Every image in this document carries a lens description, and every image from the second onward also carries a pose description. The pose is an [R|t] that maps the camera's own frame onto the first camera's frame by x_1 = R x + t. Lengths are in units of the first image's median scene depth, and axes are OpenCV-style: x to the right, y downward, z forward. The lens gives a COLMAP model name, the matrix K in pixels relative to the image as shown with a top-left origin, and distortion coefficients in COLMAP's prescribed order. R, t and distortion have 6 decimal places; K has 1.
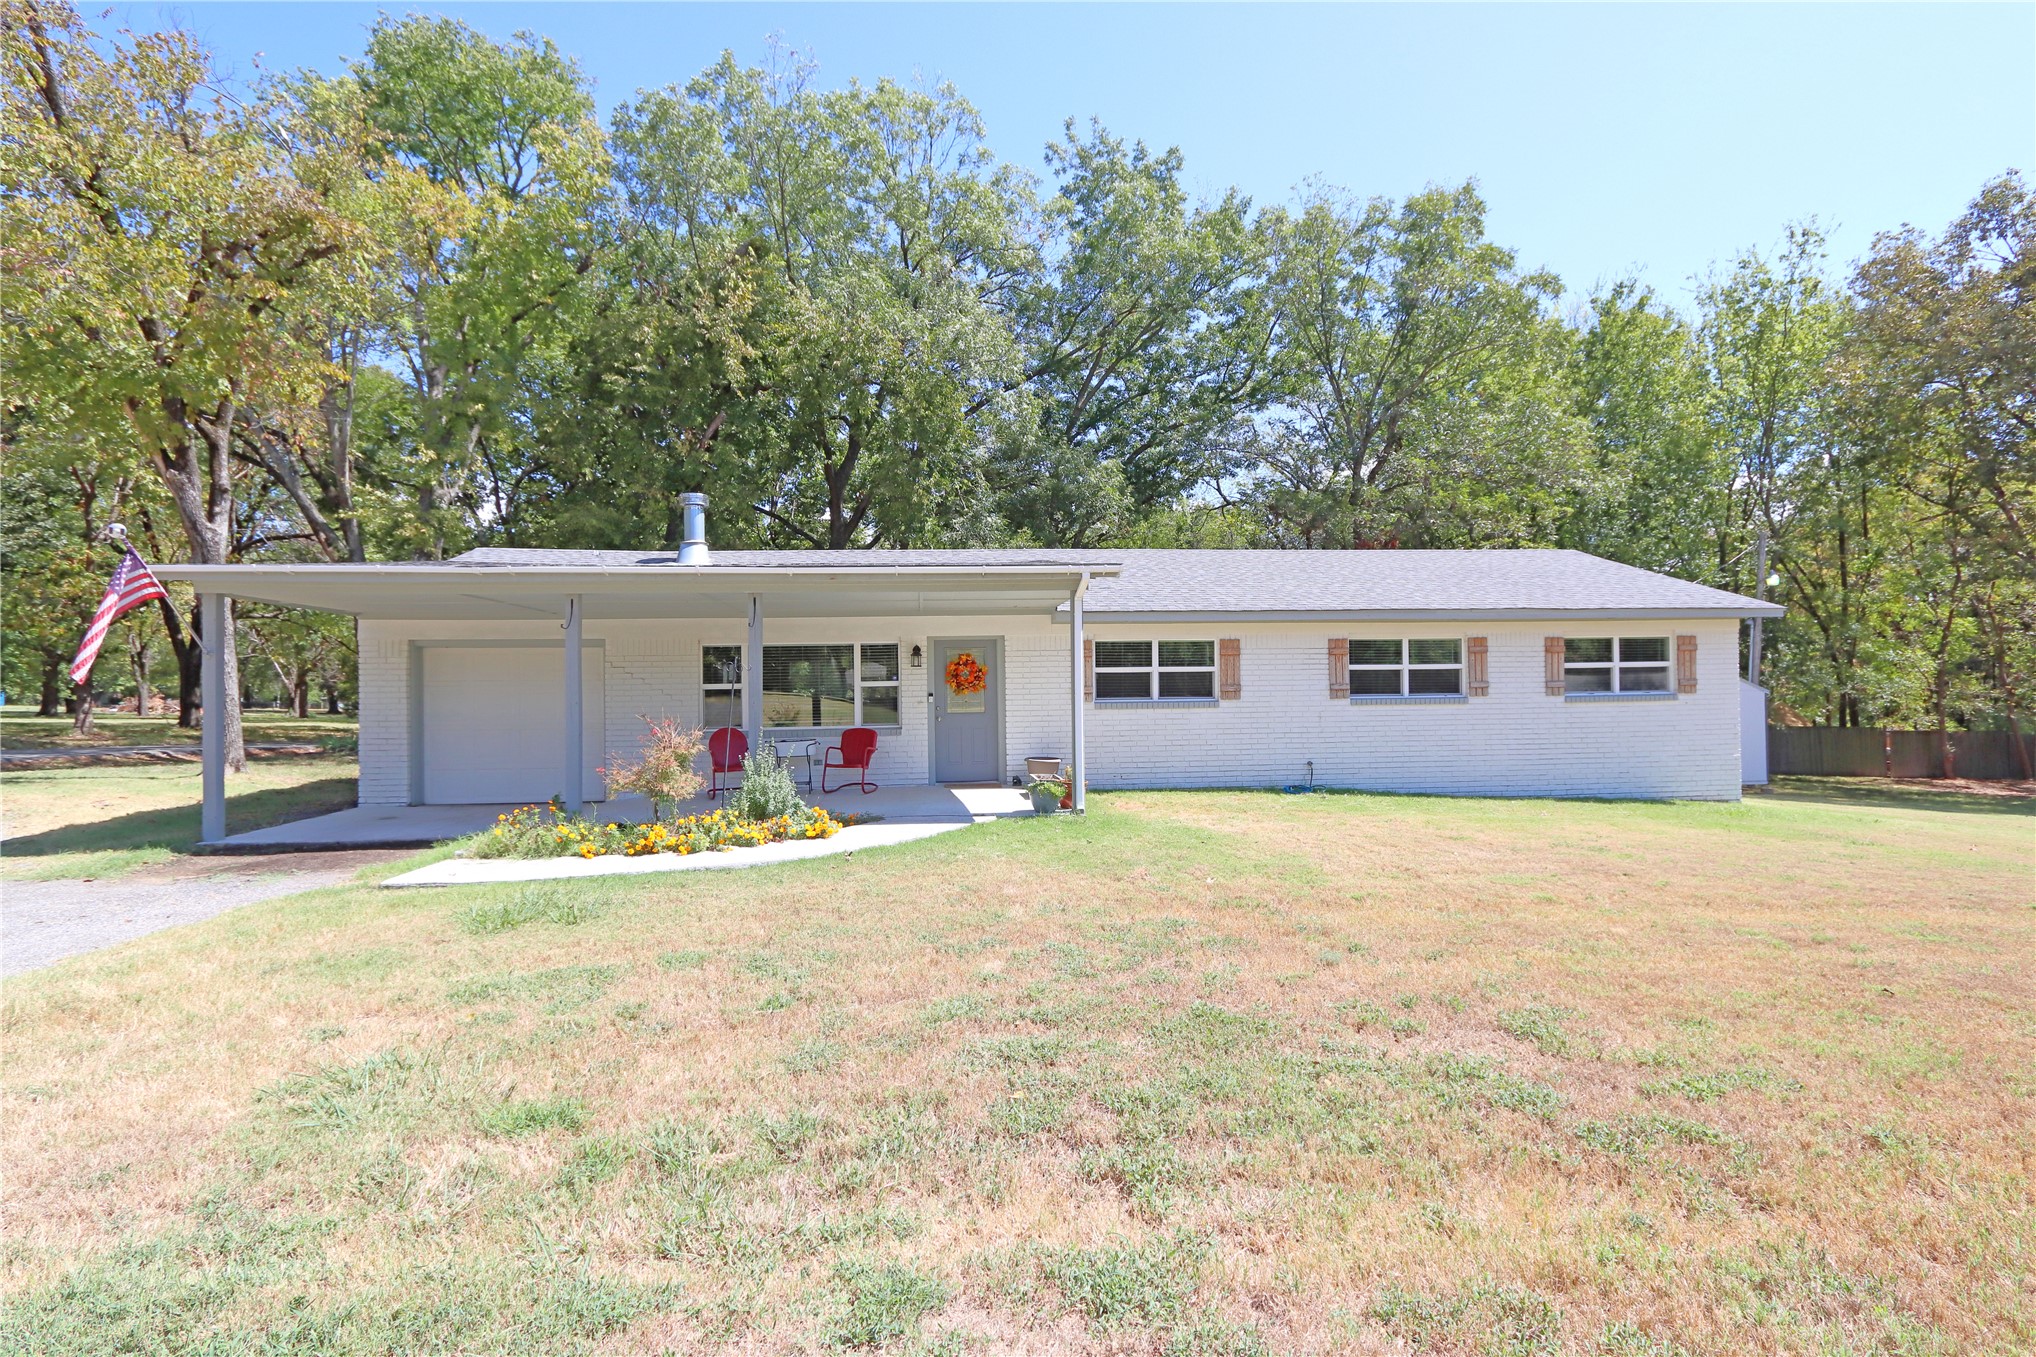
lens RADIAL K [[920.4, 0, 1009.8], [0, 920.4, 676.7], [0, 0, 1]] dist [0.000924, -0.000238]
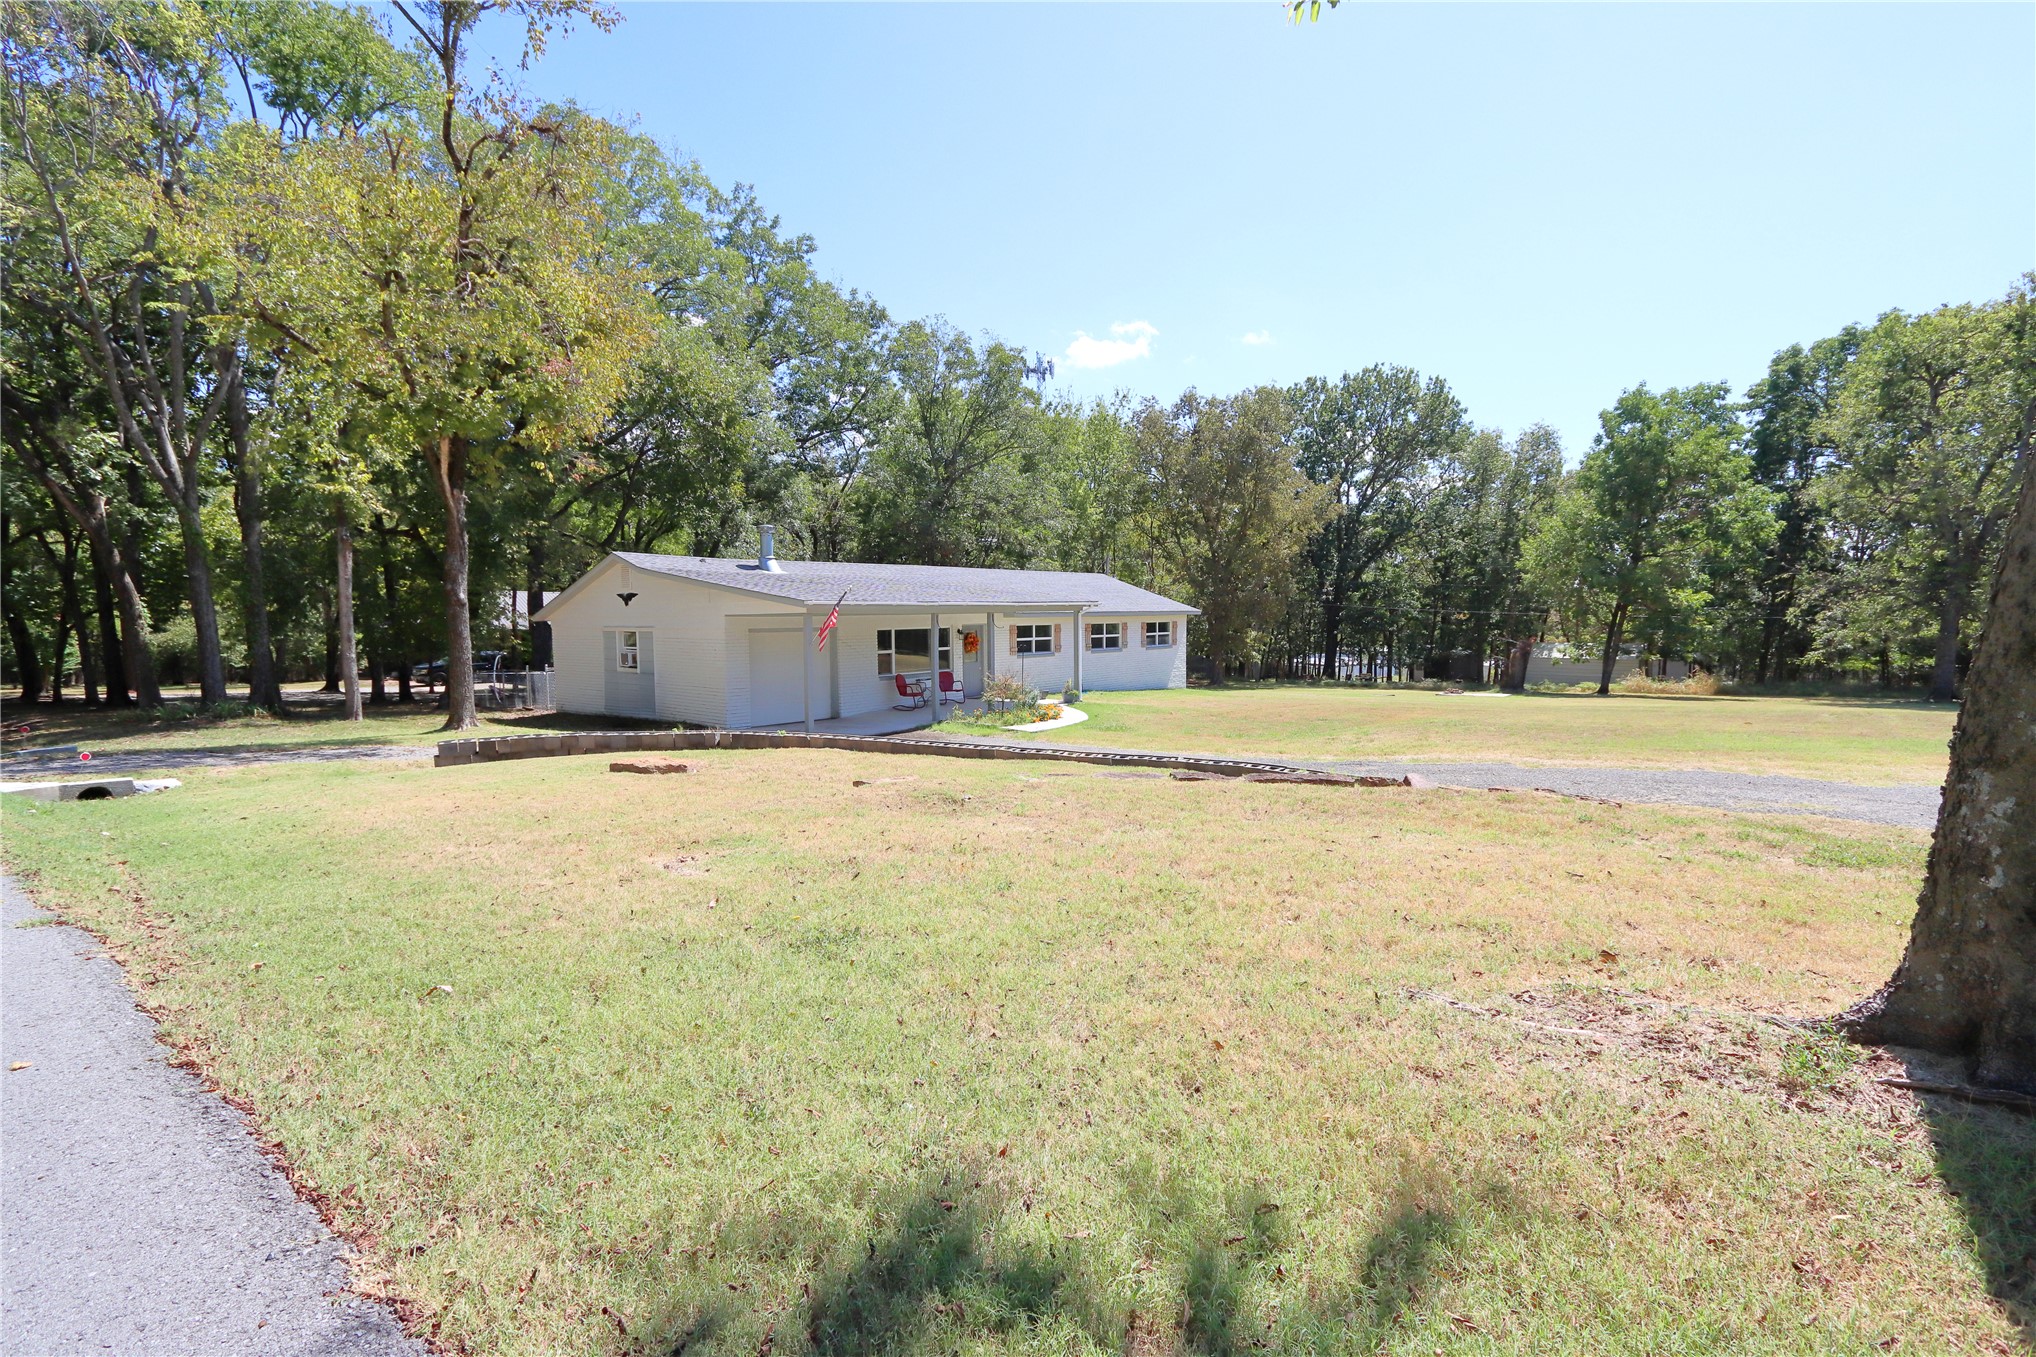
lens RADIAL K [[930.3, 0, 1018.0], [0, 930.3, 678.5], [0, 0, 1]] dist [0.003594, -0.000029]
pose [[0.715506, -0.042800, 0.697294, -1.215613], [-0.003139, 0.997915, 0.064473, -0.048573], [-0.698599, -0.048320, 0.713880, -0.444129]]
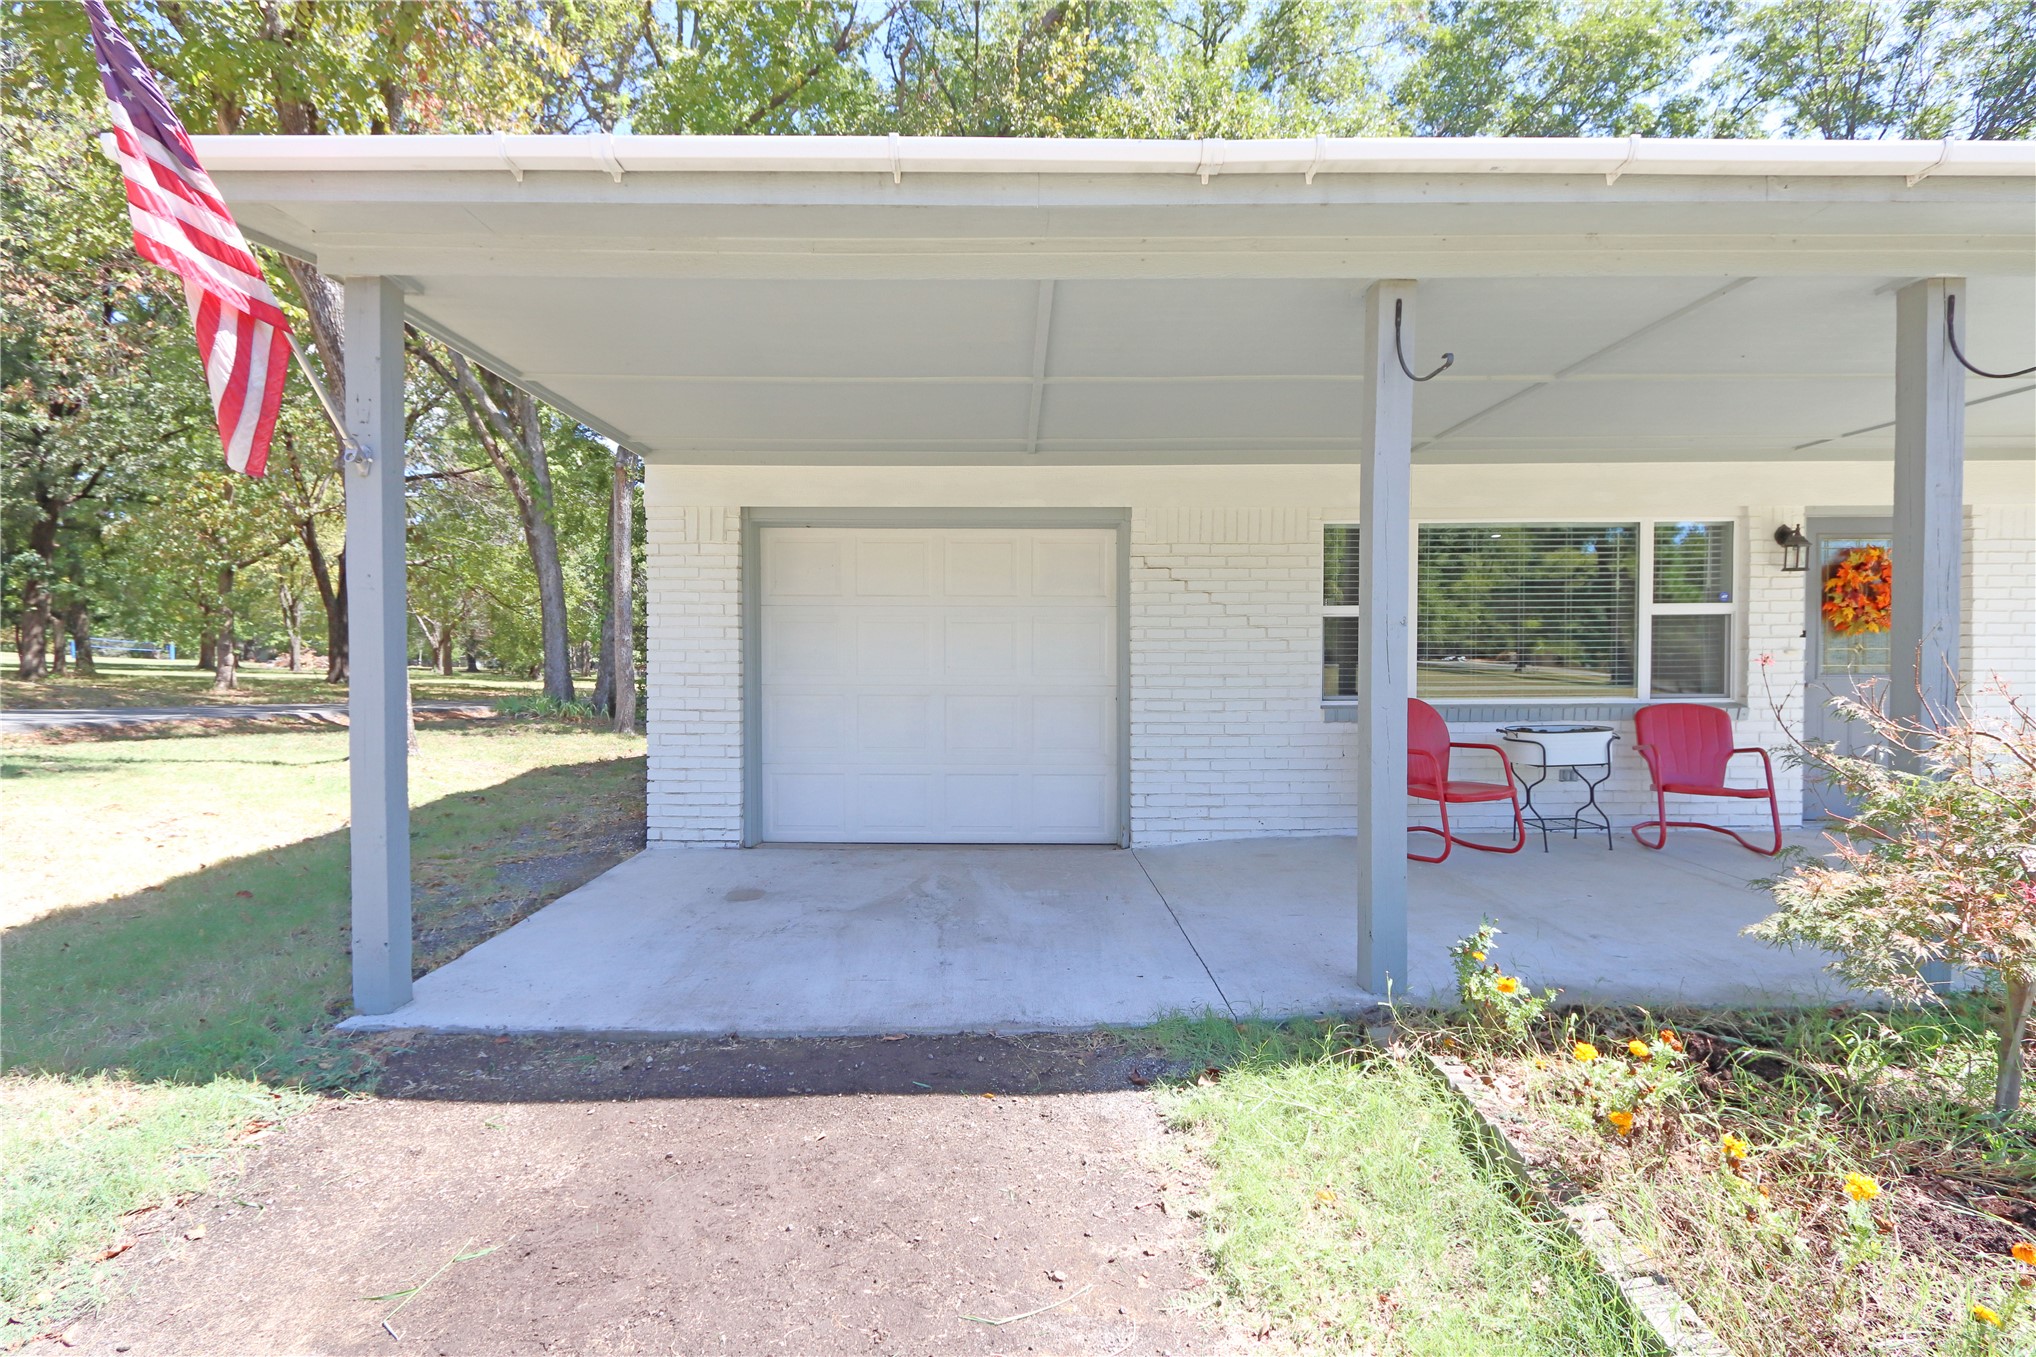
lens RADIAL K [[925.1, 0, 1015.0], [0, 925.1, 672.9], [0, 0, 1]] dist [-0.001956, -0.000595]
pose [[0.995245, 0.012880, -0.096550, -0.380595], [-0.009876, 0.999454, 0.031530, 0.025284], [0.096904, -0.030427, 0.994829, 0.434649]]
